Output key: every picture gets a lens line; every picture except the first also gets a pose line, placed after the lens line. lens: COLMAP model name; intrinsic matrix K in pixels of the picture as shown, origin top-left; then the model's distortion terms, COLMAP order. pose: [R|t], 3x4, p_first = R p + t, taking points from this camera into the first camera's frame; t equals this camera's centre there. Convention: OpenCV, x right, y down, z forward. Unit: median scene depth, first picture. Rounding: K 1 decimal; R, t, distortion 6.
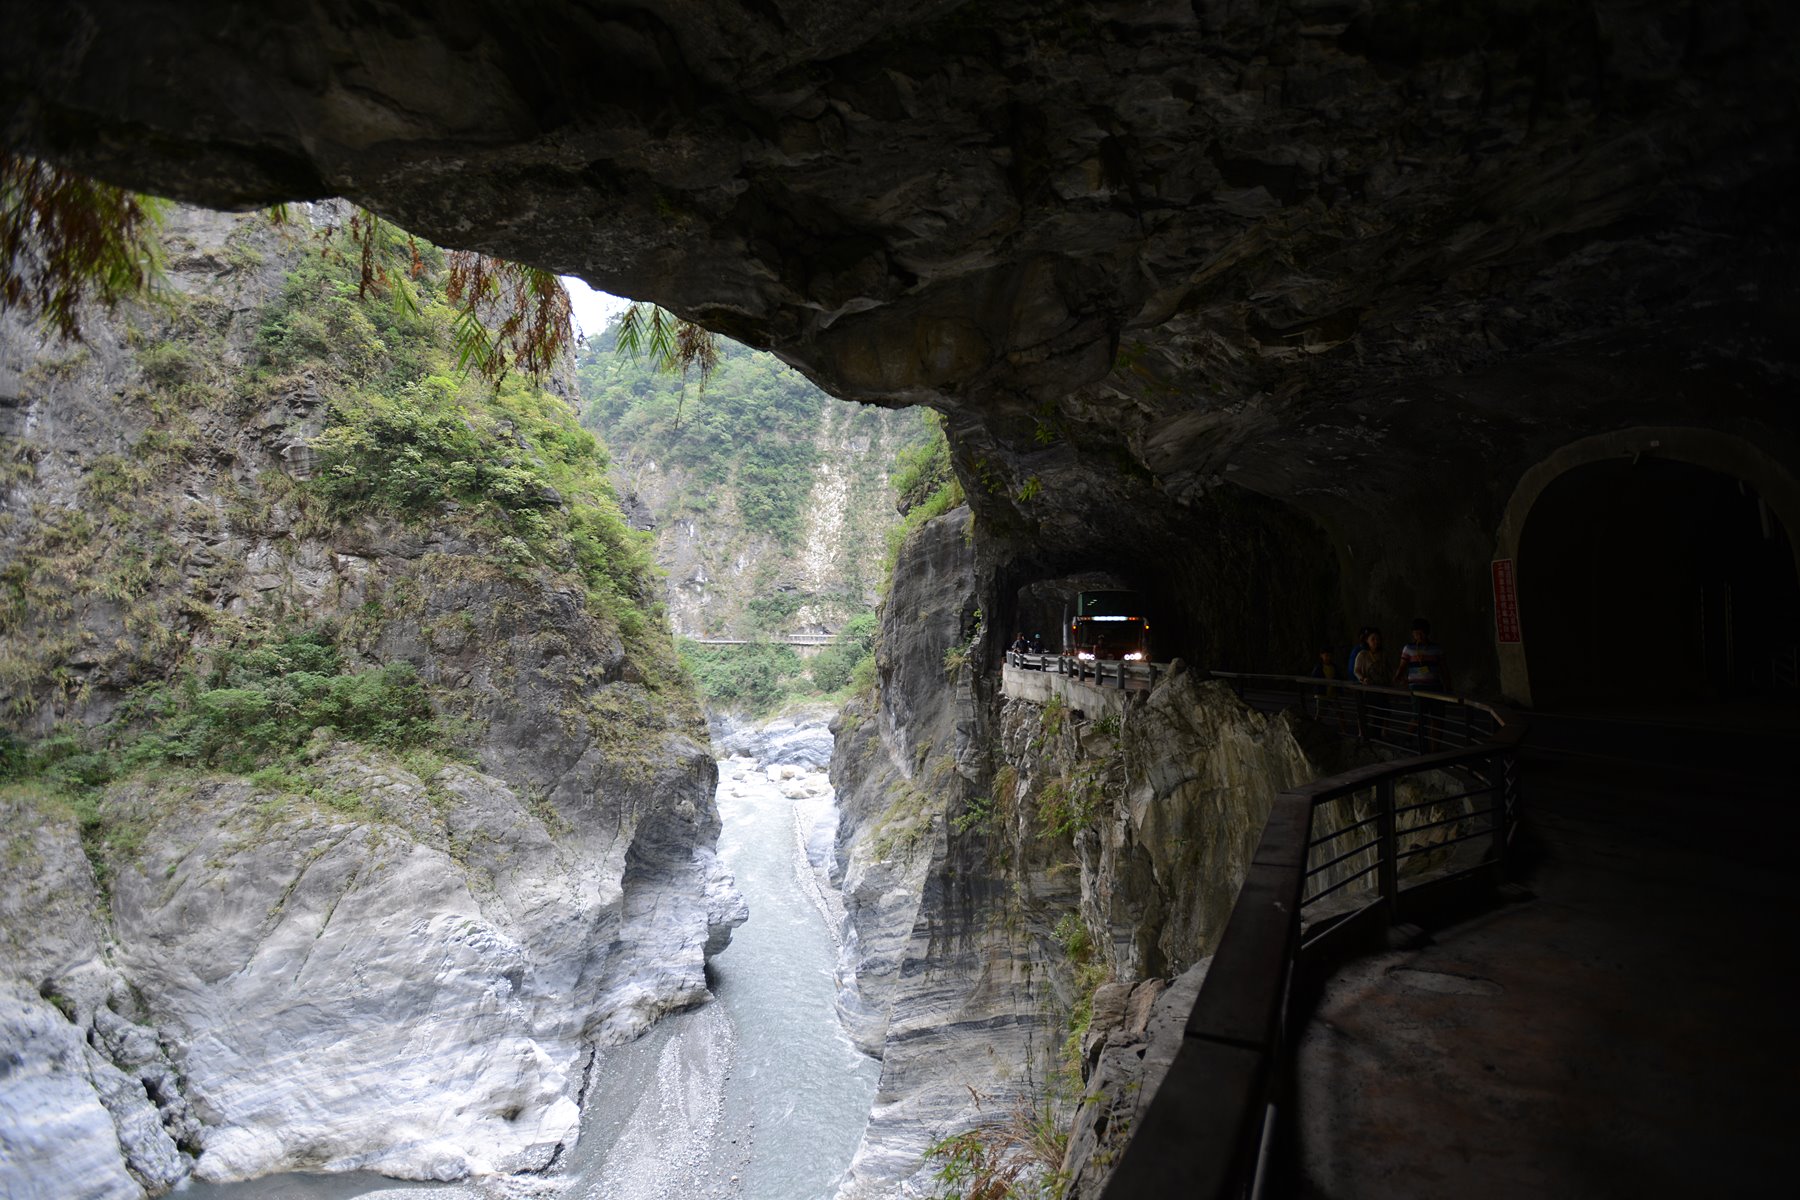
lens RADIAL K [[873.6, 0, 899.0], [0, 873.6, 617.7], [0, 0, 1]] dist [0.010987, -0.006626]
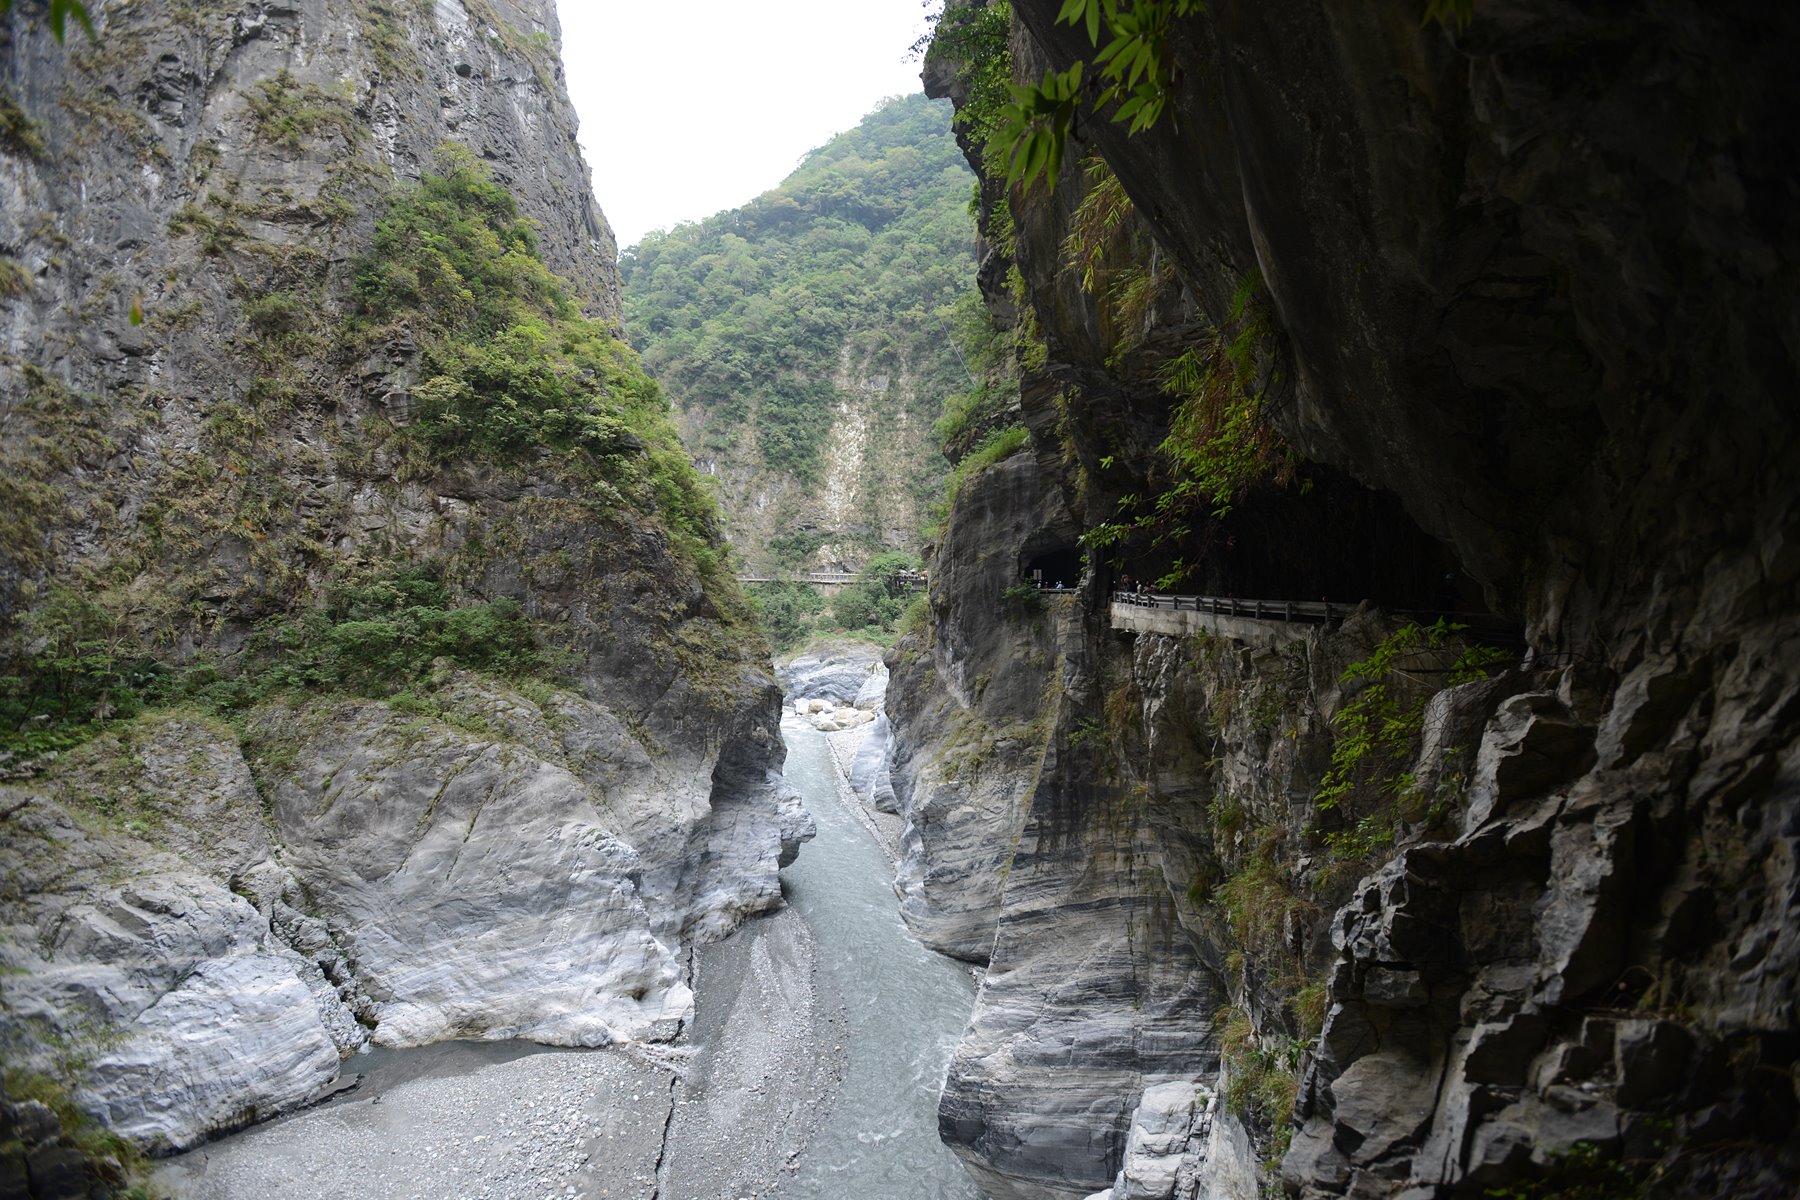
lens RADIAL K [[873.6, 0, 899.0], [0, 873.6, 617.7], [0, 0, 1]] dist [0.010987, -0.006626]
pose [[0.999983, 0.005677, 0.001224, -0.084576], [-0.005749, 0.997508, 0.070320, -0.003581], [-0.000822, -0.070326, 0.997524, -0.079481]]
